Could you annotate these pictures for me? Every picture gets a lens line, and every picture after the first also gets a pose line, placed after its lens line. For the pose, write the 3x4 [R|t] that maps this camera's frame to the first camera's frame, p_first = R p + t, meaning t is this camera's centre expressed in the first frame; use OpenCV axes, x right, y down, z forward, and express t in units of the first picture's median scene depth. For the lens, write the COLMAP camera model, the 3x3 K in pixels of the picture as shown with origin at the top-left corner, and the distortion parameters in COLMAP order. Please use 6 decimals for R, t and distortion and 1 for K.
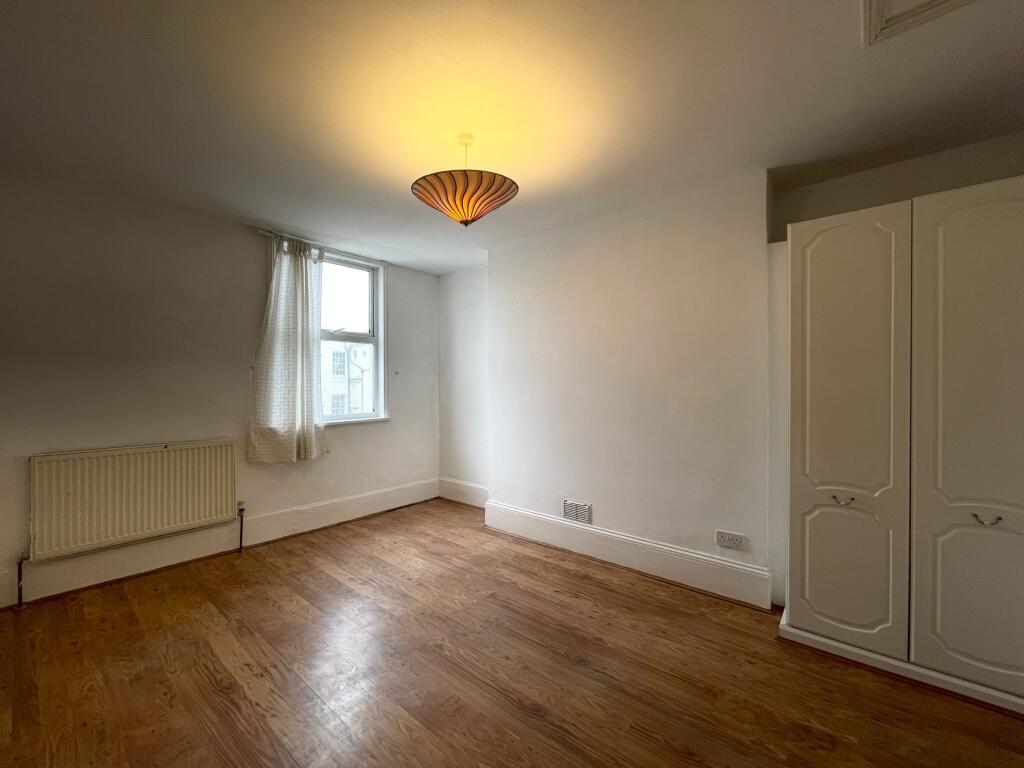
lens RADIAL K [[415.1, 0, 530.0], [0, 415.1, 386.6], [0, 0, 1]] dist [0.012251, 0.000123]
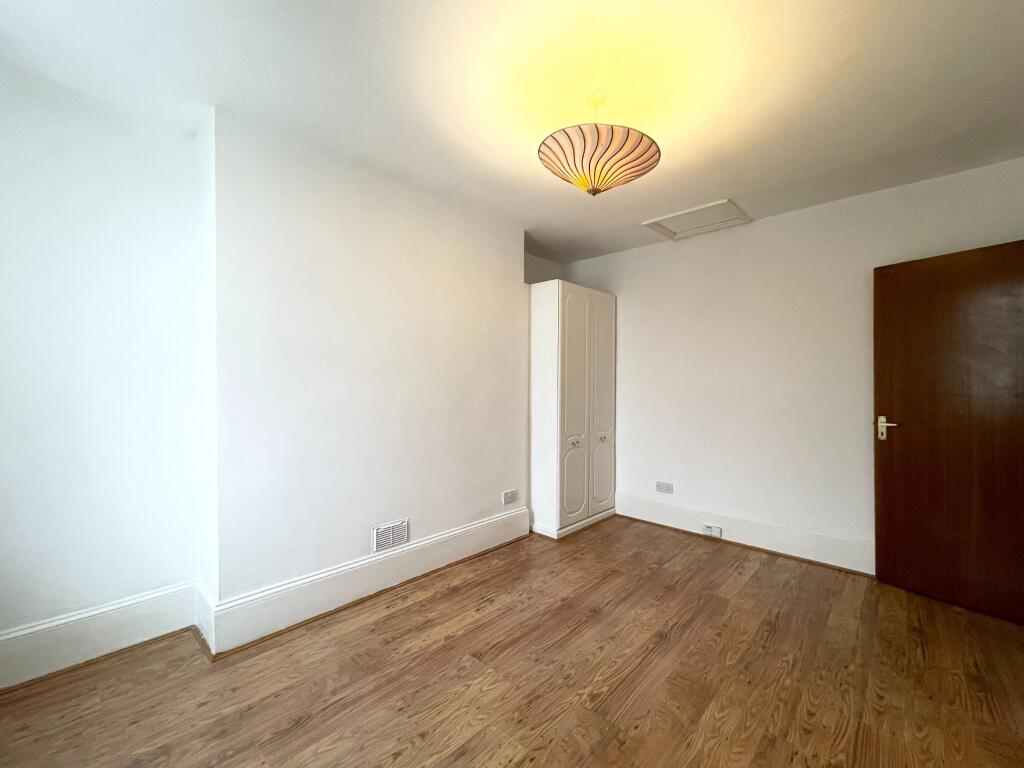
lens RADIAL K [[419.0, 0, 508.3], [0, 419.0, 383.3], [0, 0, 1]] dist [0.001511, 0.000380]
pose [[0.101394, 0.004788, 0.994835, -0.807982], [0.003995, 0.999978, -0.005220, 0.015251], [-0.994838, 0.004504, 0.101373, 0.835785]]
